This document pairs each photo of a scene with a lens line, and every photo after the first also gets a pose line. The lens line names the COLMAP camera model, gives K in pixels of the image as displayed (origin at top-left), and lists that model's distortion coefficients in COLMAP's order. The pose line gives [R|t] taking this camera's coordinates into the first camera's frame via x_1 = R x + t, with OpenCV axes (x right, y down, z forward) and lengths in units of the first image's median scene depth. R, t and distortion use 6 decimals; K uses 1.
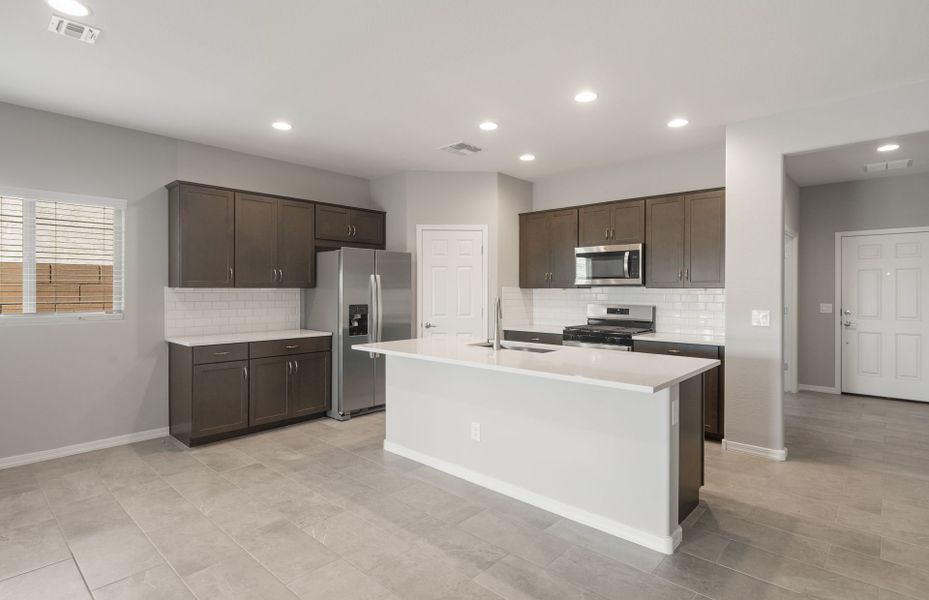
lens RADIAL K [[466.3, 0, 462.1], [0, 466.3, 287.9], [0, 0, 1]] dist [-0.000320, -0.000132]
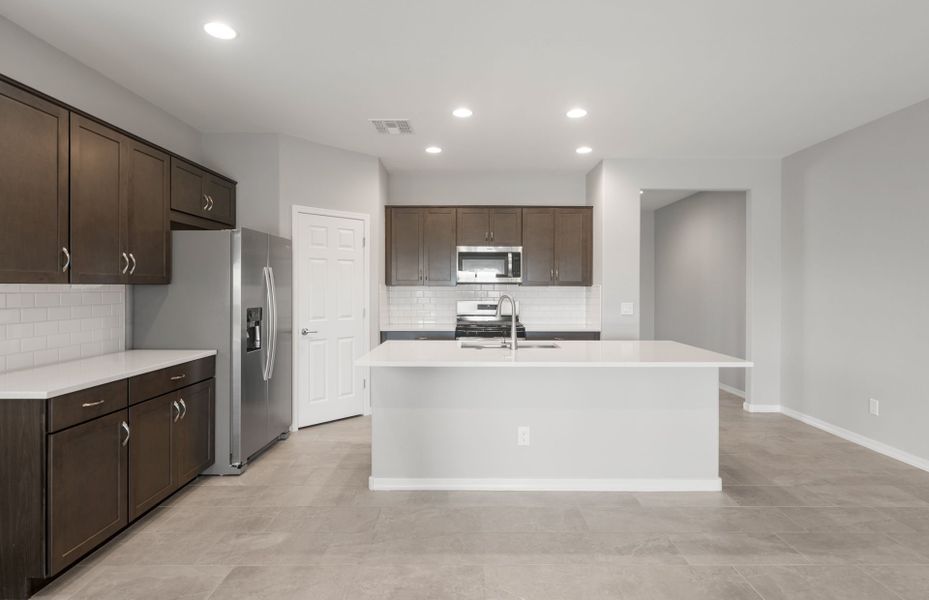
lens RADIAL K [[466.3, 0, 462.1], [0, 466.3, 287.9], [0, 0, 1]] dist [-0.000320, -0.000132]
pose [[0.740948, -0.001106, 0.671561, -0.475238], [-0.003297, 0.999981, 0.005284, -0.000305], [-0.671554, -0.006129, 0.740930, 0.255935]]
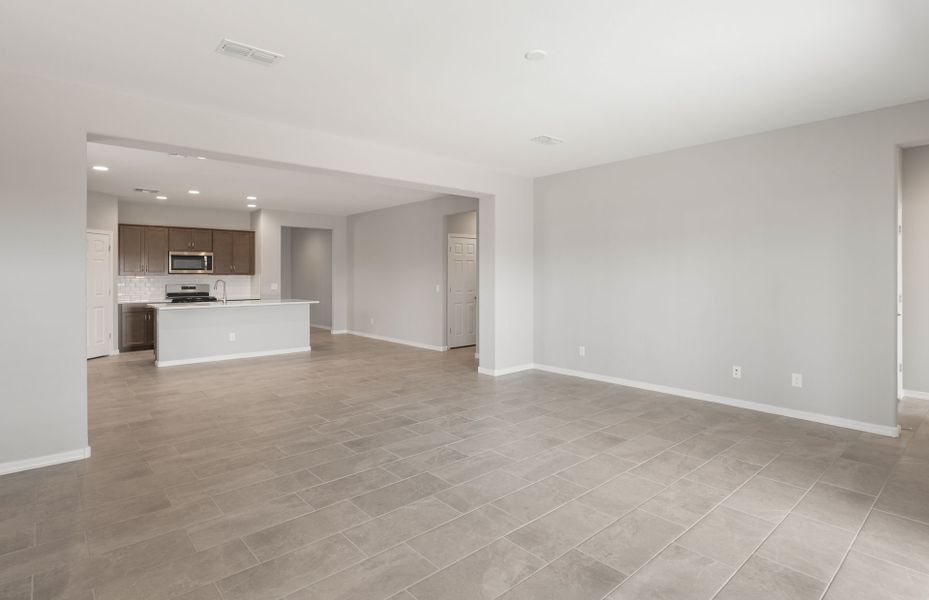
lens RADIAL K [[476.4, 0, 468.1], [0, 476.4, 277.8], [0, 0, 1]] dist [0.003318, 0.000219]
pose [[0.101586, -0.006805, 0.994803, -1.504574], [-0.002933, 0.999970, 0.007140, -0.006275], [-0.994822, -0.003643, 0.101563, -0.282156]]
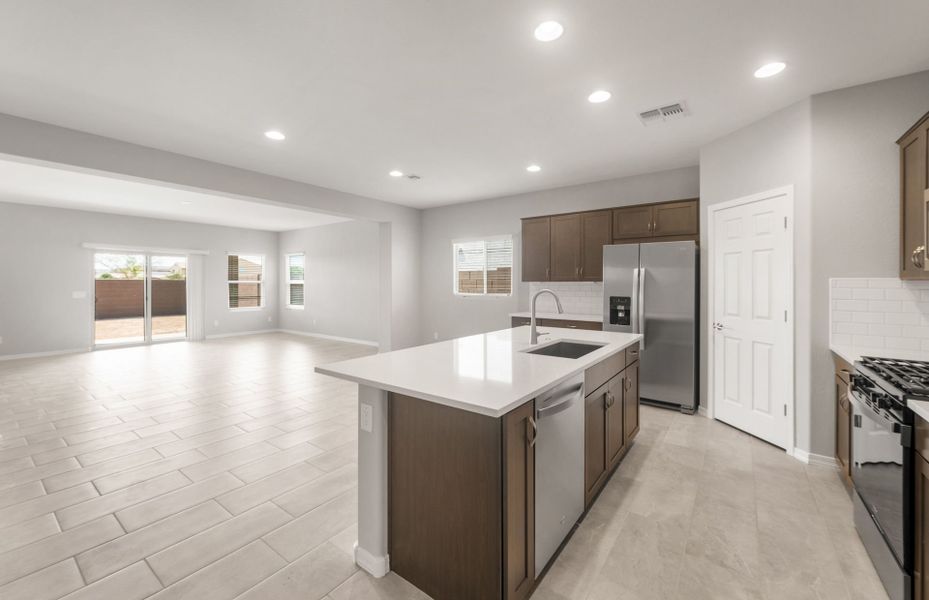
lens RADIAL K [[372.7, 0, 466.1], [0, 372.7, 281.2], [0, 0, 1]] dist [0.000960, -0.000046]
pose [[0.105923, -0.005254, -0.994360, 0.608351], [0.004238, 0.999979, -0.004832, 0.002575], [0.994365, -0.003703, 0.105943, 0.560926]]
